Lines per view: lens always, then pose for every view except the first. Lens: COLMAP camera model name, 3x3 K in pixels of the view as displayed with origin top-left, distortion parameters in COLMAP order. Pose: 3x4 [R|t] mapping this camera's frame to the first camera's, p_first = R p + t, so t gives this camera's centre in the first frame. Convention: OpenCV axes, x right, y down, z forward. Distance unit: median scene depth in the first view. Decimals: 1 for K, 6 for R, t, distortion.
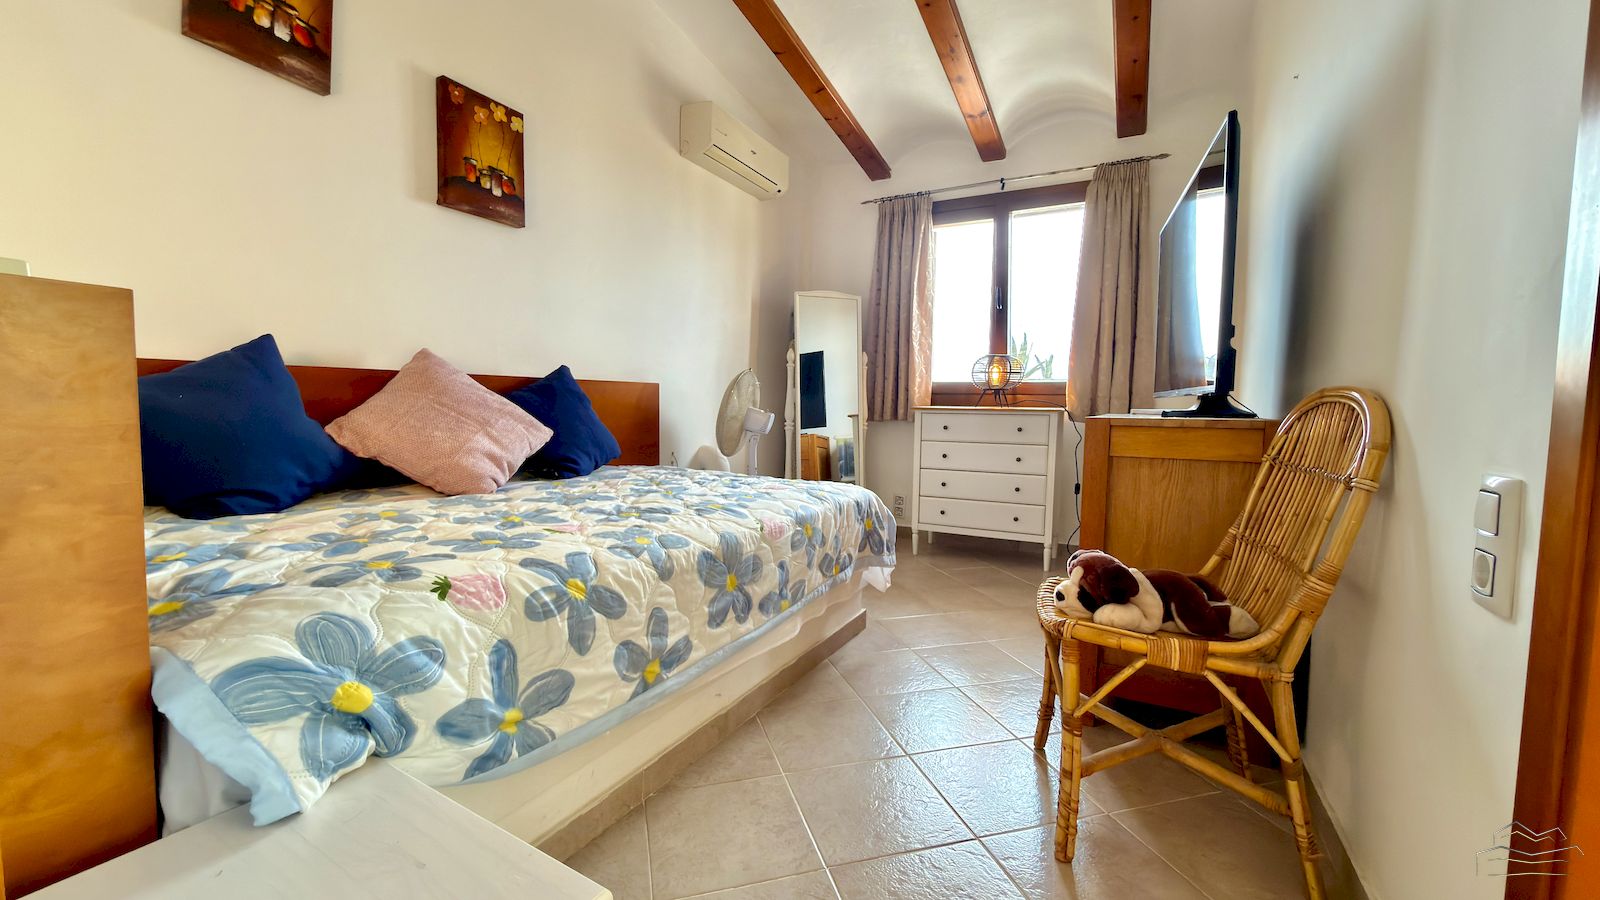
lens RADIAL K [[640.2, 0, 799.1], [0, 640.2, 449.5], [0, 0, 1]] dist [0.000938, 0.000104]
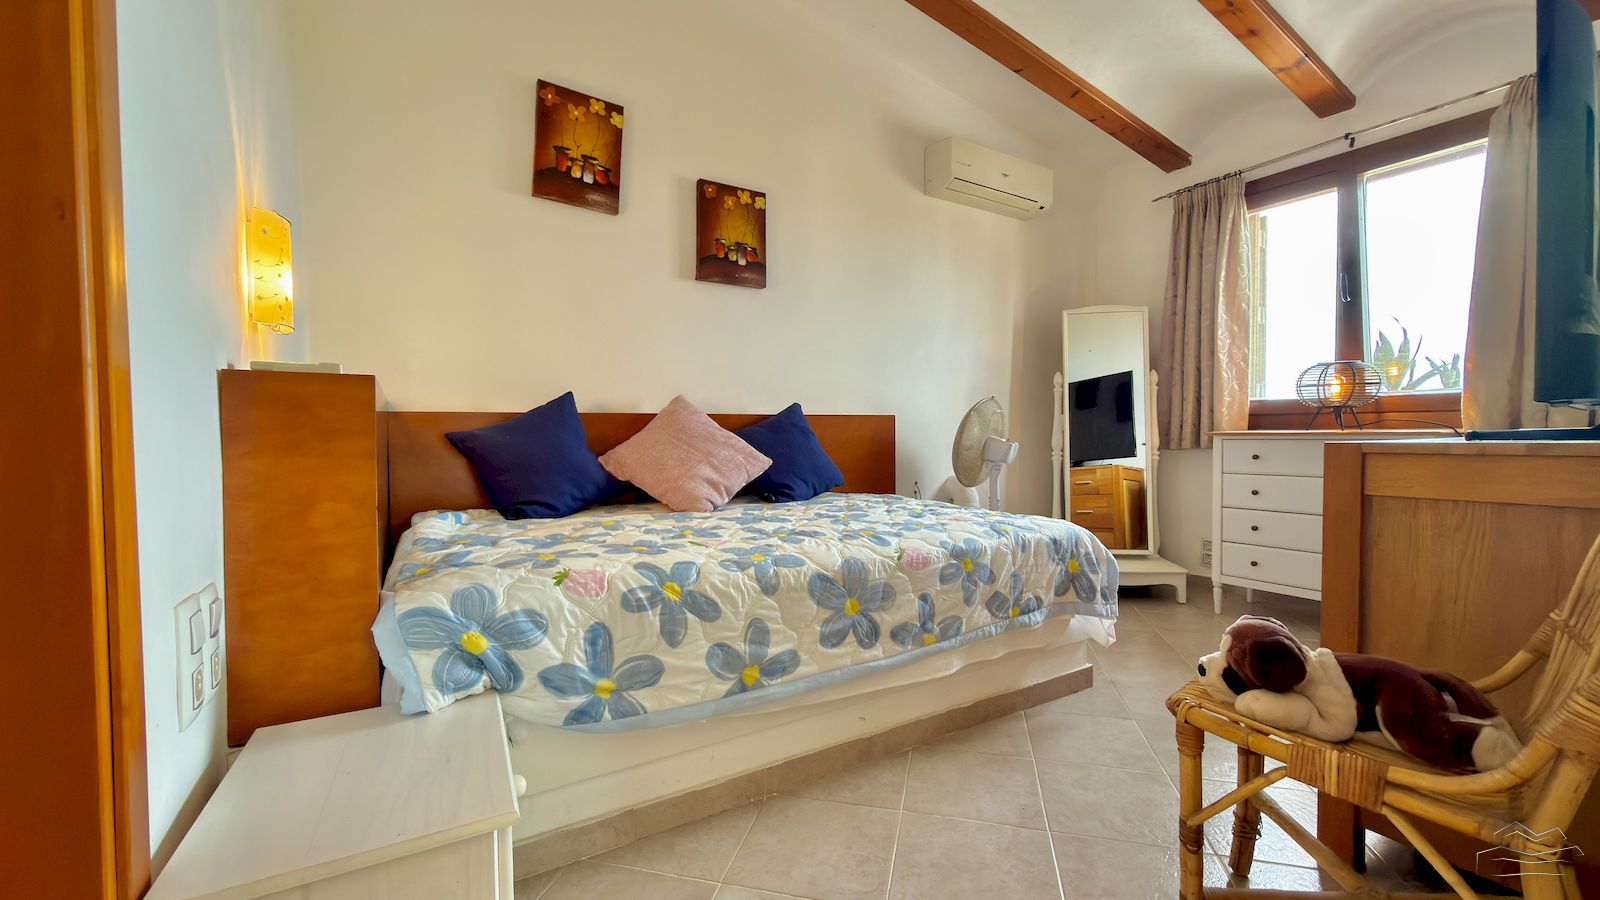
lens RADIAL K [[640.2, 0, 799.1], [0, 640.2, 449.5], [0, 0, 1]] dist [0.000938, 0.000104]
pose [[0.862694, -0.008447, -0.505656, 0.296839], [-0.015995, 0.998905, -0.043975, 0.000755], [0.505473, 0.046025, 0.861614, 0.046292]]
